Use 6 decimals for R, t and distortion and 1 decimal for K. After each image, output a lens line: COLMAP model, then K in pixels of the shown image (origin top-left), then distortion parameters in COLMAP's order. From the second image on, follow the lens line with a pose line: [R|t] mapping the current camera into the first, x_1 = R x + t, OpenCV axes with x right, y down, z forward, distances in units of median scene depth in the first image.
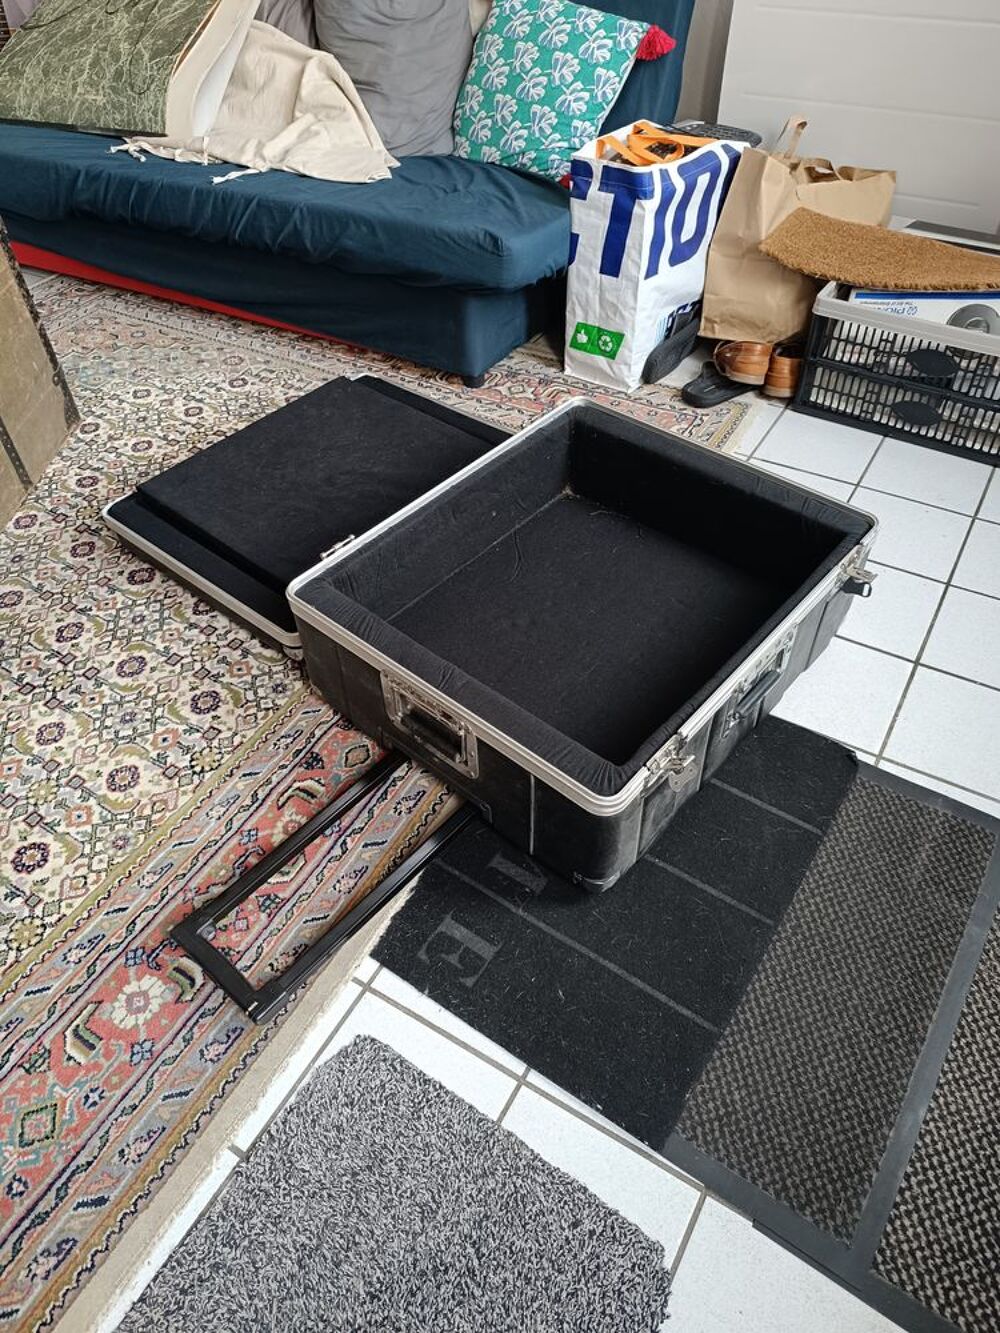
lens RADIAL K [[893.1, 0, 503.8], [0, 893.1, 689.5], [0, 0, 1]] dist [-0.004234, -0.007248]
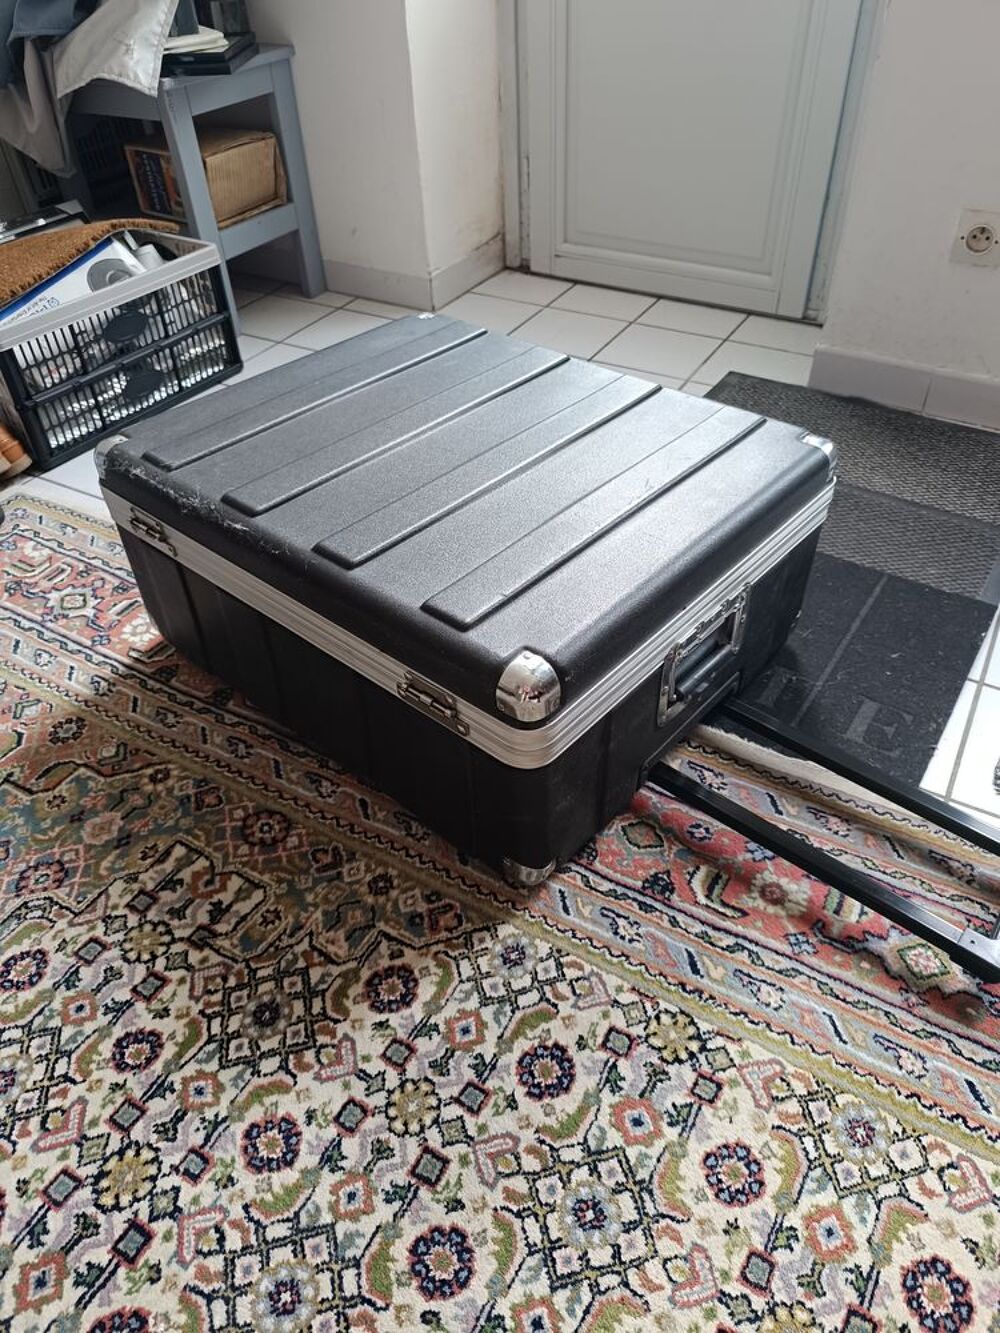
lens RADIAL K [[893.1, 0, 503.8], [0, 893.1, 689.5], [0, 0, 1]] dist [-0.004234, -0.007248]
pose [[-0.009103, -0.665784, 0.746089, -0.433733], [0.748989, 0.489800, 0.446220, -0.273184], [-0.662520, 0.562874, 0.494206, 0.442851]]
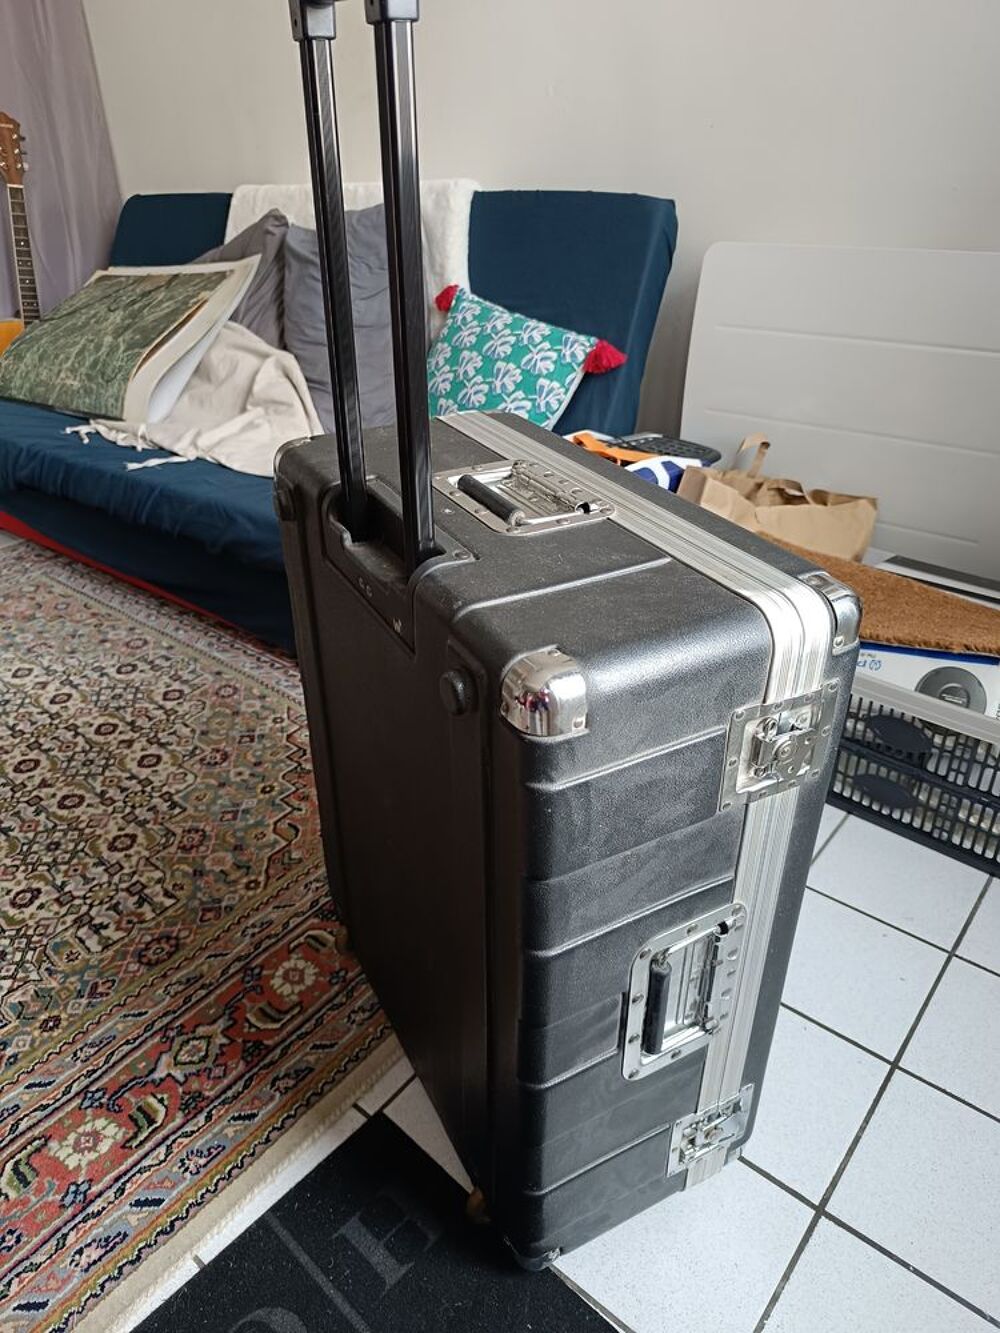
lens RADIAL K [[893.1, 0, 503.8], [0, 893.1, 689.5], [0, 0, 1]] dist [-0.004234, -0.007248]
pose [[0.988301, 0.083657, -0.127523, 0.215417], [-0.113316, 0.962407, -0.246845, -0.157400], [0.102079, 0.258407, 0.960628, 0.192279]]
